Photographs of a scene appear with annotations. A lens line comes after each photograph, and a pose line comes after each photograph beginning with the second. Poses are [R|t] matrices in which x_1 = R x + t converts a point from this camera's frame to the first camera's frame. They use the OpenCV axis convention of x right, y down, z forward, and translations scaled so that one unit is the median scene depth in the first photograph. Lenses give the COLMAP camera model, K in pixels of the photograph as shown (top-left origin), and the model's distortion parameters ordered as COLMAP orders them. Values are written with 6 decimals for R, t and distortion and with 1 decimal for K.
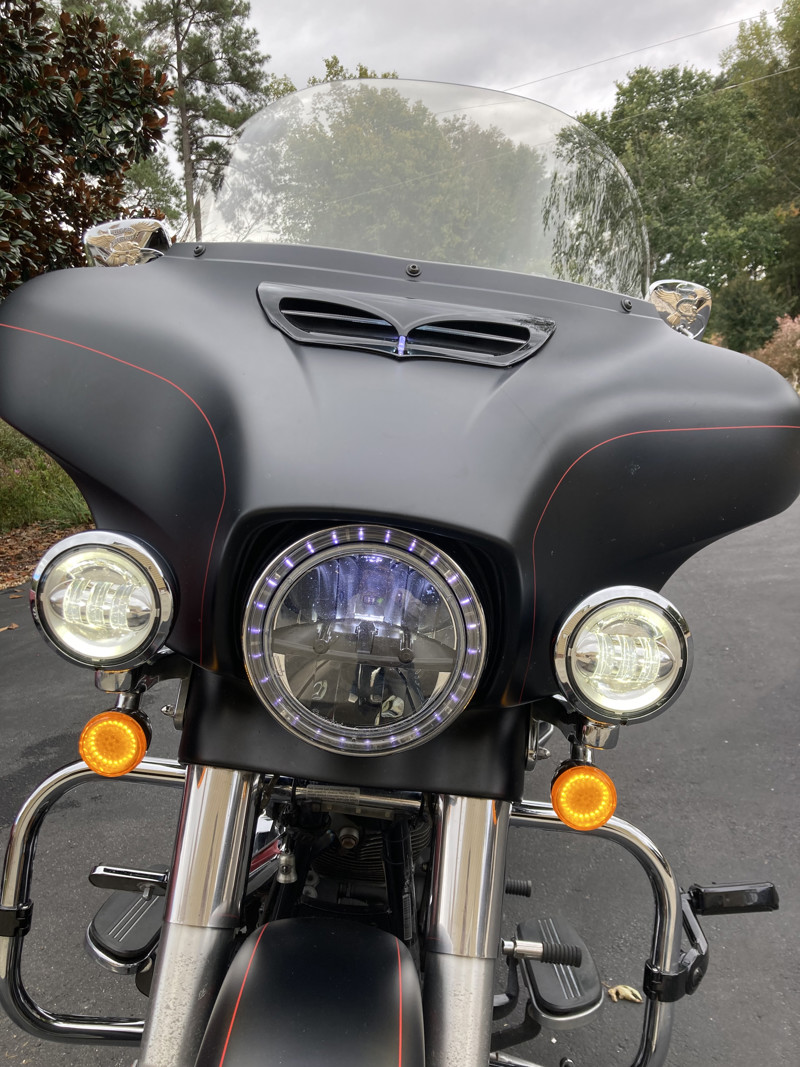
lens RADIAL K [[902.7, 0, 400.0], [0, 902.7, 533.5], [0, 0, 1]] dist [-0.007005, 0.011347]
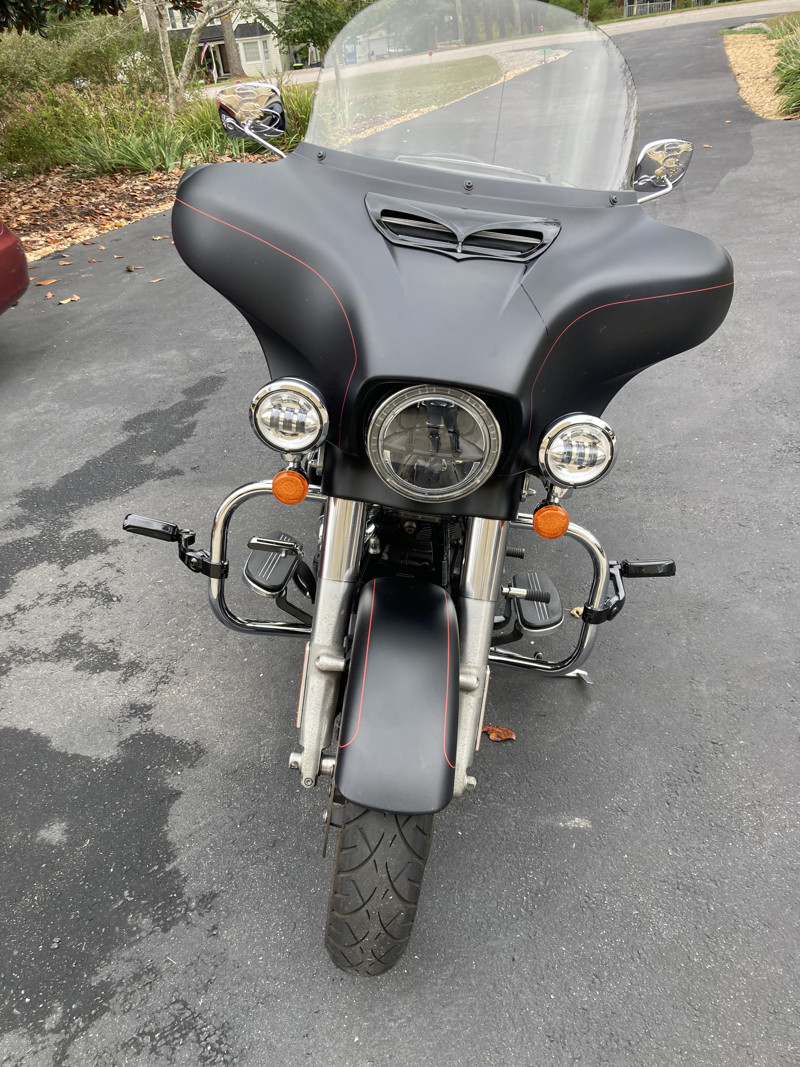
lens RADIAL K [[868.3, 0, 370.1], [0, 868.3, 532.6], [0, 0, 1]] dist [0.000346, -0.008383]
pose [[0.998083, 0.026685, -0.055848, -0.044733], [-0.003688, 0.926324, 0.376711, -0.258253], [0.061786, -0.375783, 0.924646, -0.480457]]
